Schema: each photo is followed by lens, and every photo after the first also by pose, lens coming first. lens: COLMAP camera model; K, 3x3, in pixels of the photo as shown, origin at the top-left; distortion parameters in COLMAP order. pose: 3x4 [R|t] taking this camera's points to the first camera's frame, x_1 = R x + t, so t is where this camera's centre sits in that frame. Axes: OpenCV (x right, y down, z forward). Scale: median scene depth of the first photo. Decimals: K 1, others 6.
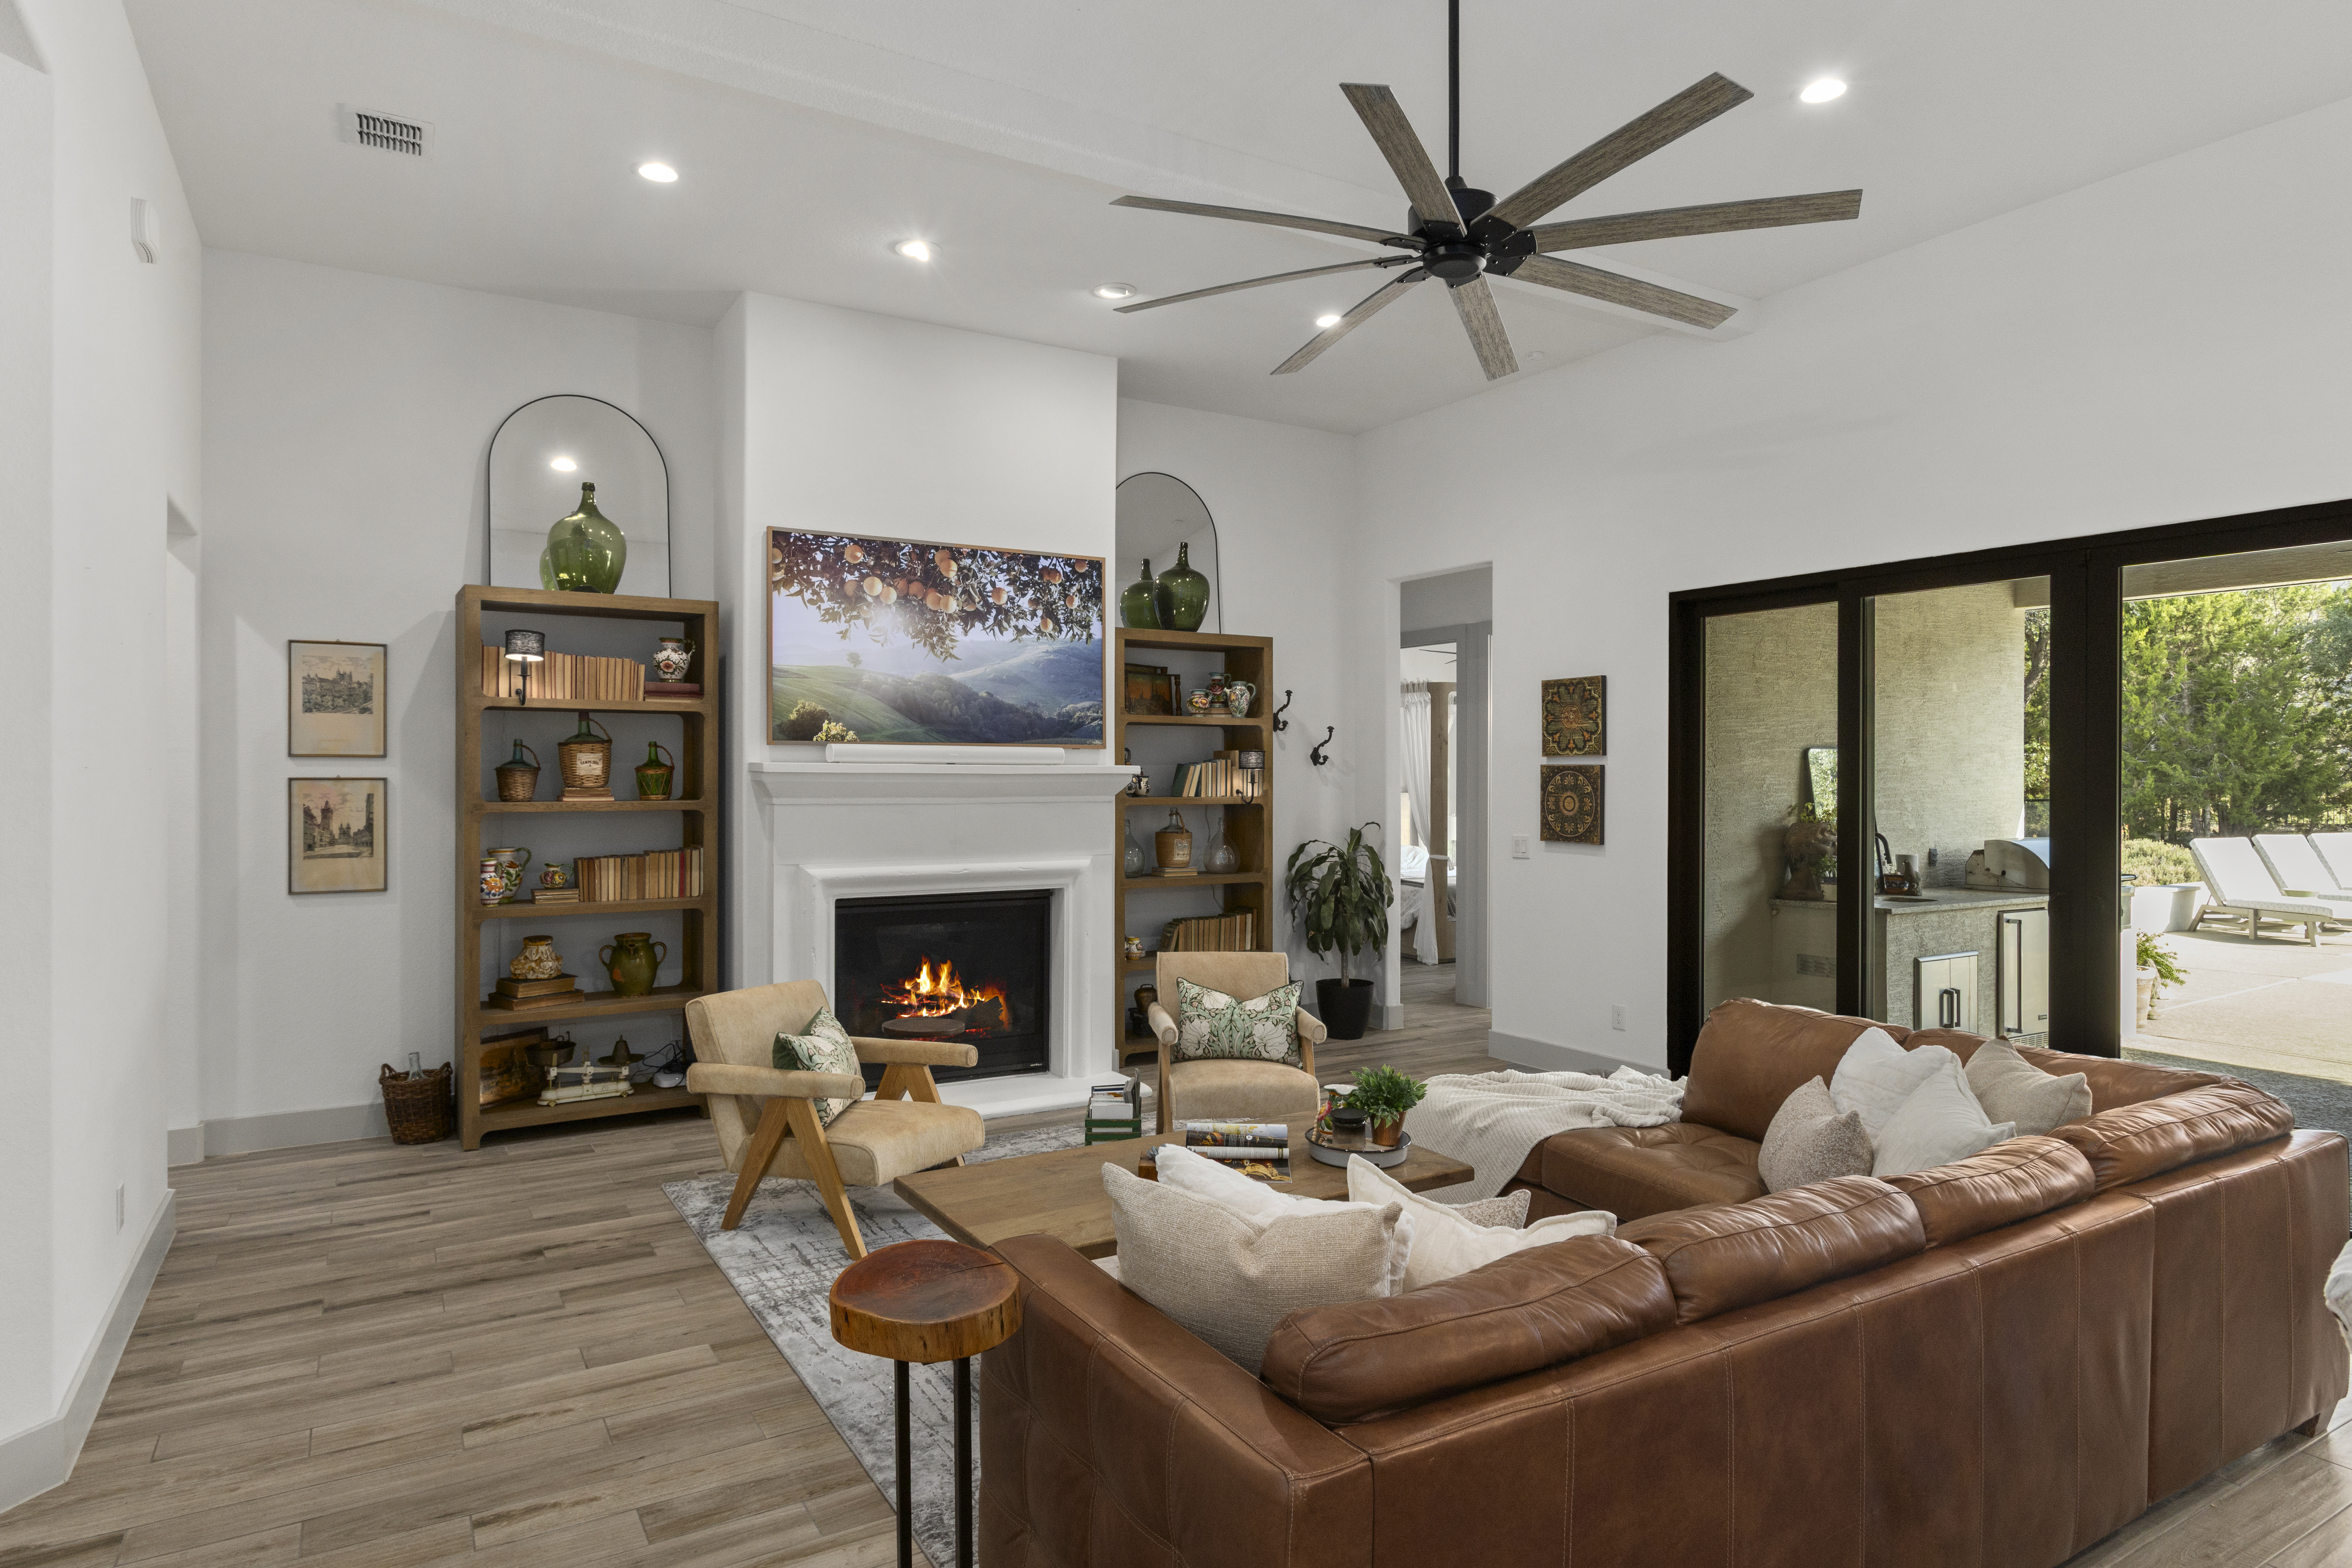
lens RADIAL K [[1344.9, 0, 1177.7], [0, 1344.9, 776.7], [0, 0, 1]] dist [-0.007696, 0.015042]
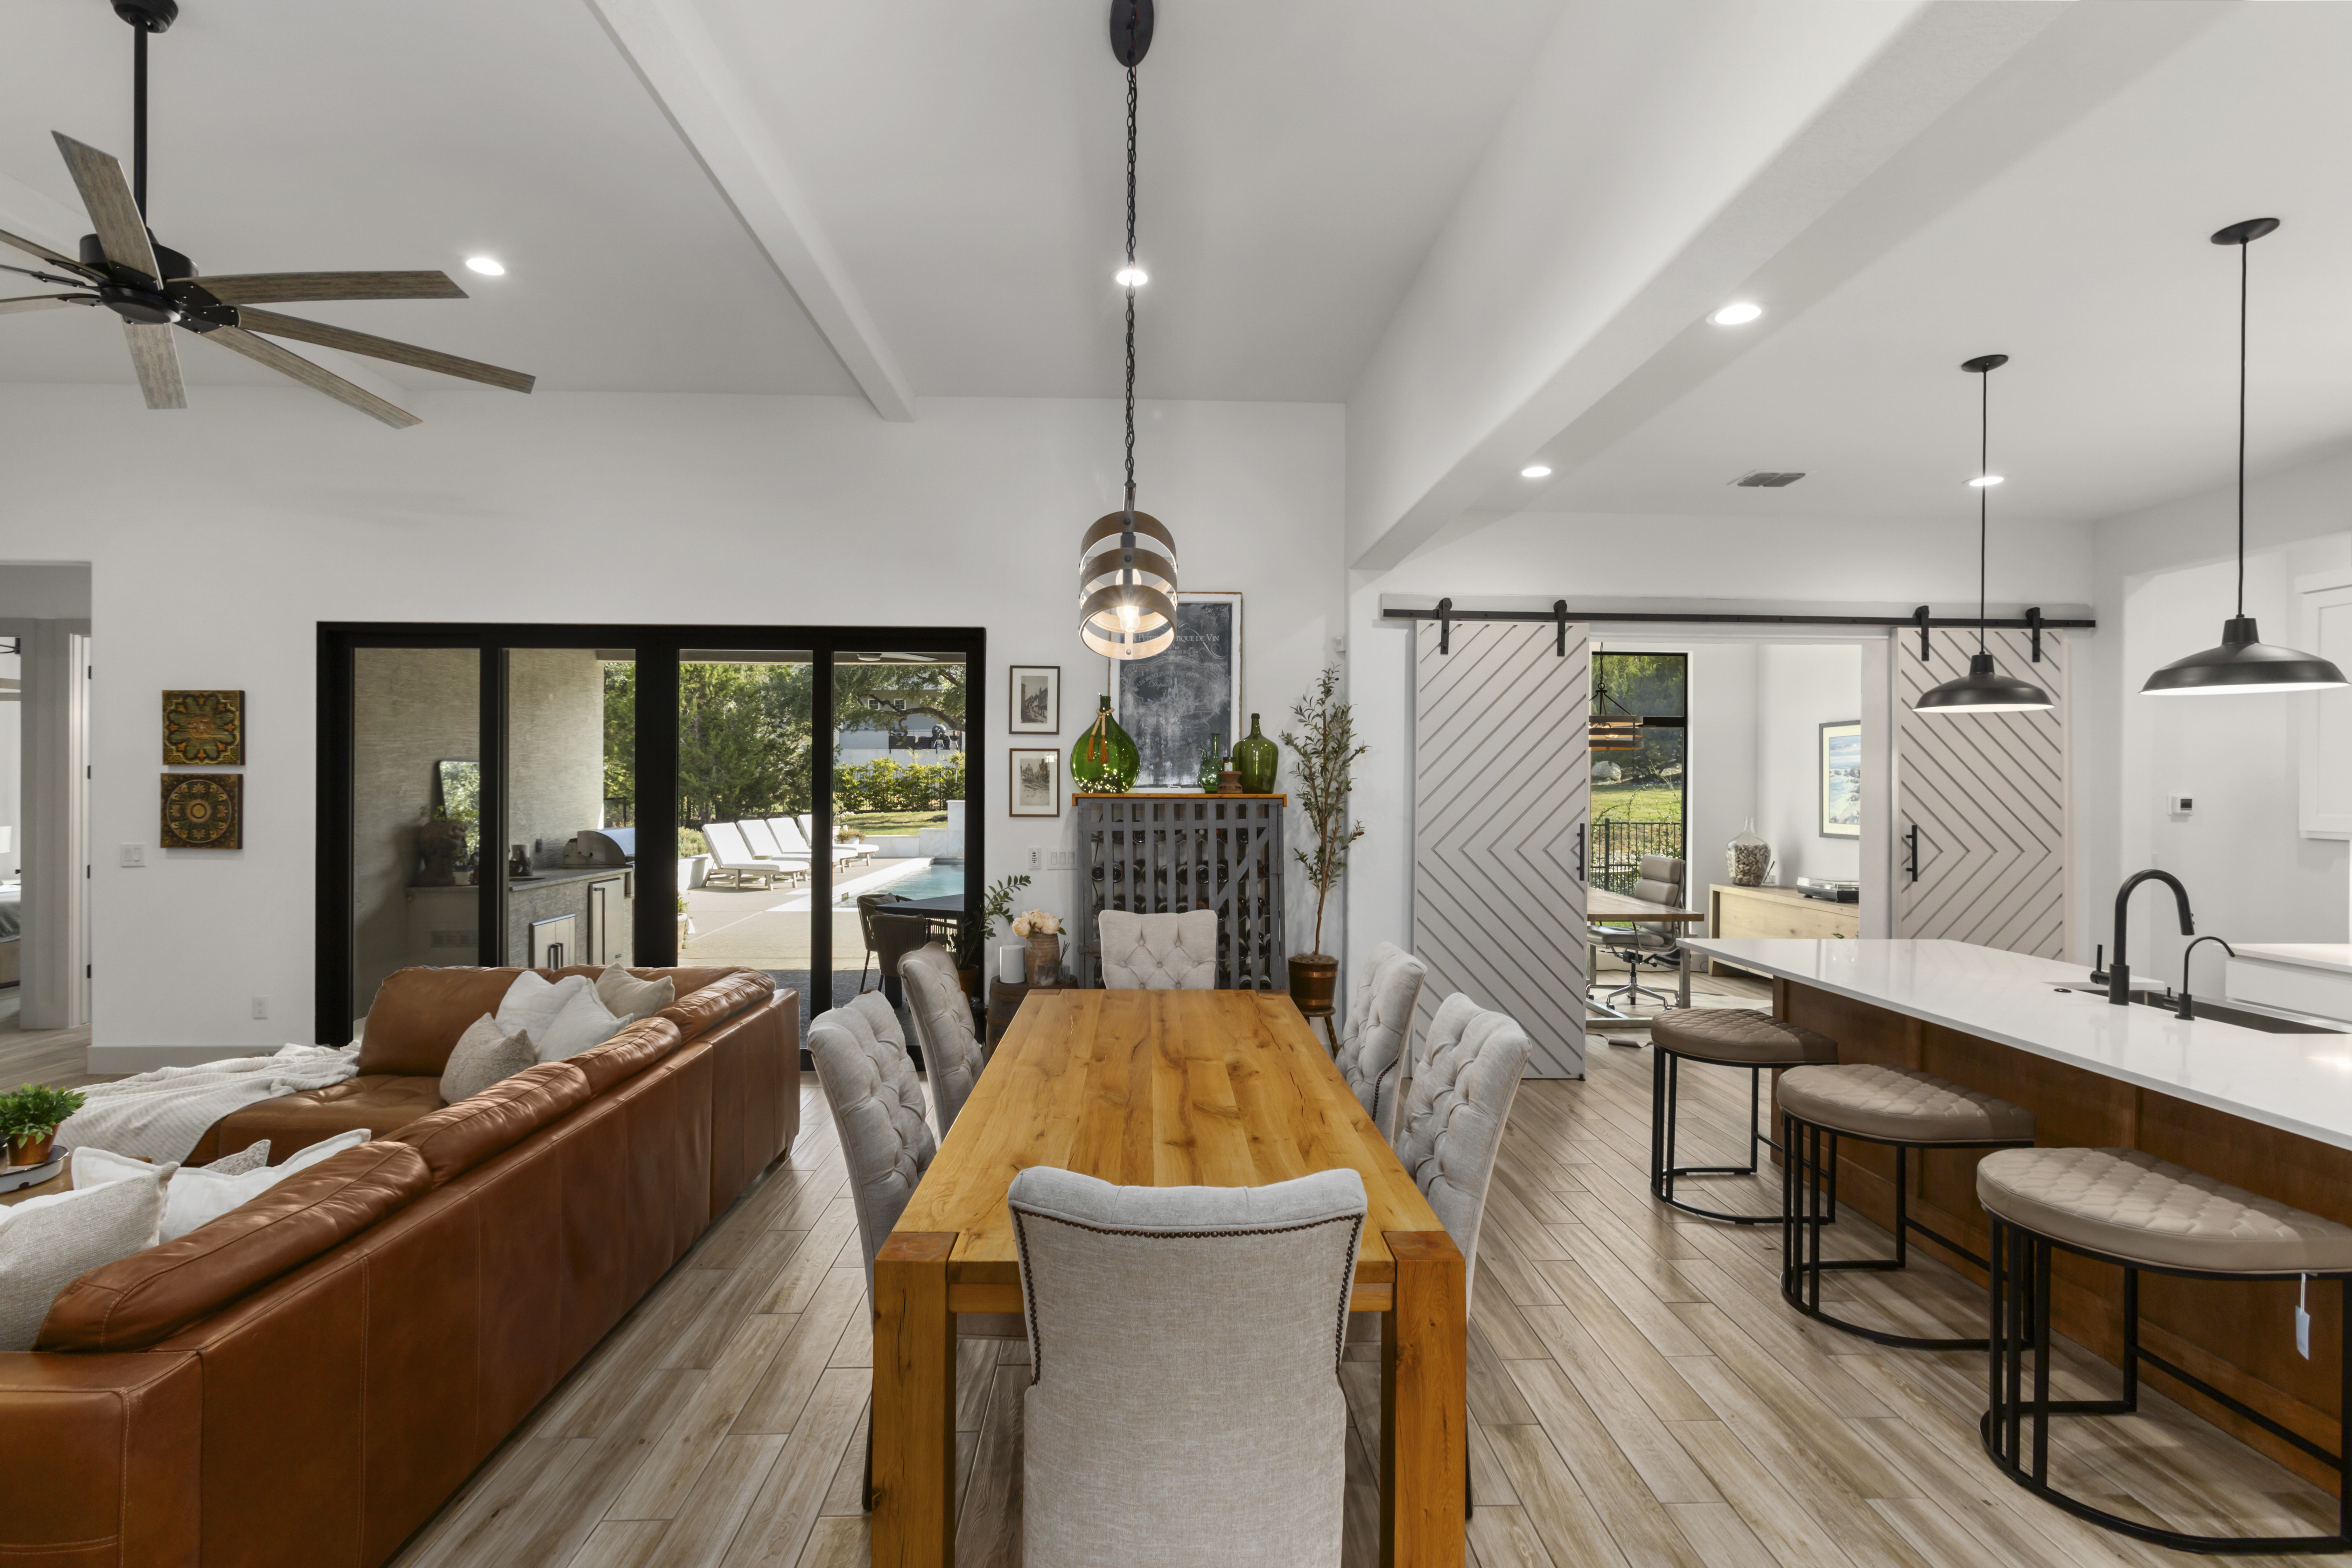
lens RADIAL K [[1089.0, 0, 1176.0], [0, 1089.0, 784.0], [0, 0, 1]] dist [-0.023865, 0.013041]
pose [[0.485781, 0.000203, 0.874081, -0.080683], [-0.003348, 0.999993, 0.001628, -0.005536], [-0.874074, -0.003717, 0.485778, -0.074526]]
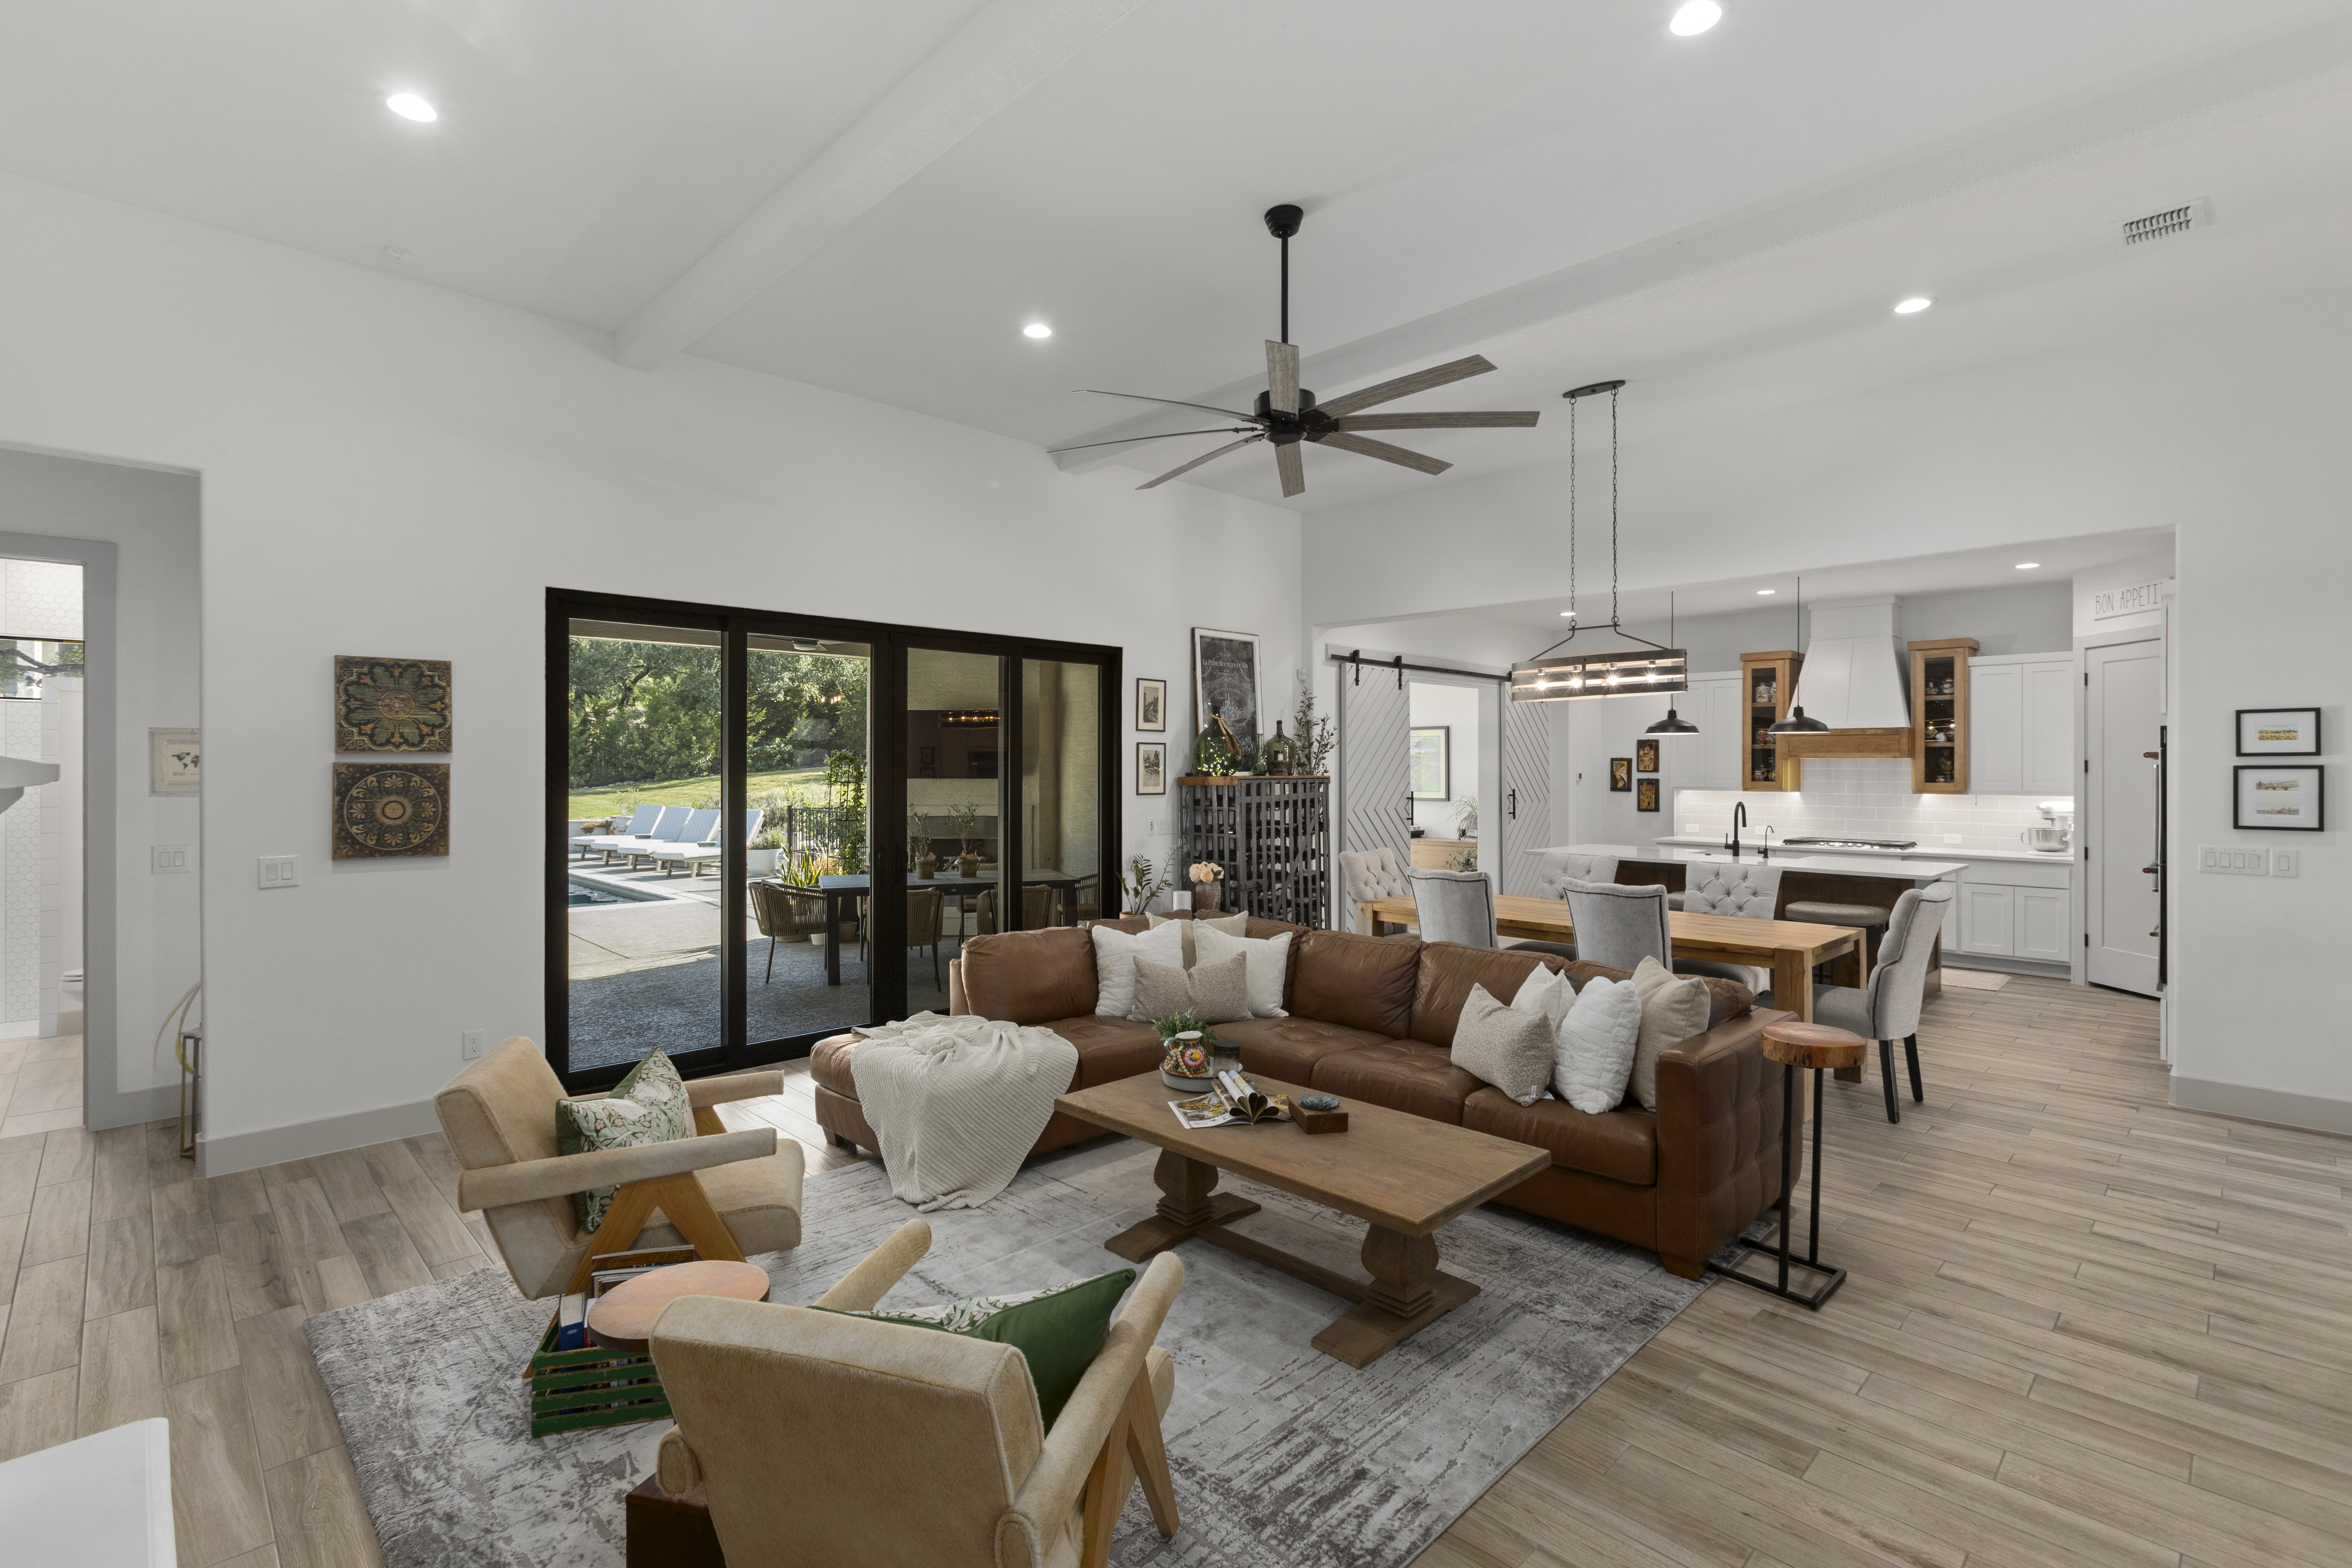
lens RADIAL K [[1075.6, 0, 1161.8], [0, 1075.6, 768.0], [0, 0, 1]] dist [-0.013913, 0.015046]
pose [[-0.221940, -0.002287, 0.975058, -0.531044], [0.000369, 0.999997, 0.002429, -0.008551], [-0.975060, 0.000899, -0.221938, 0.799210]]
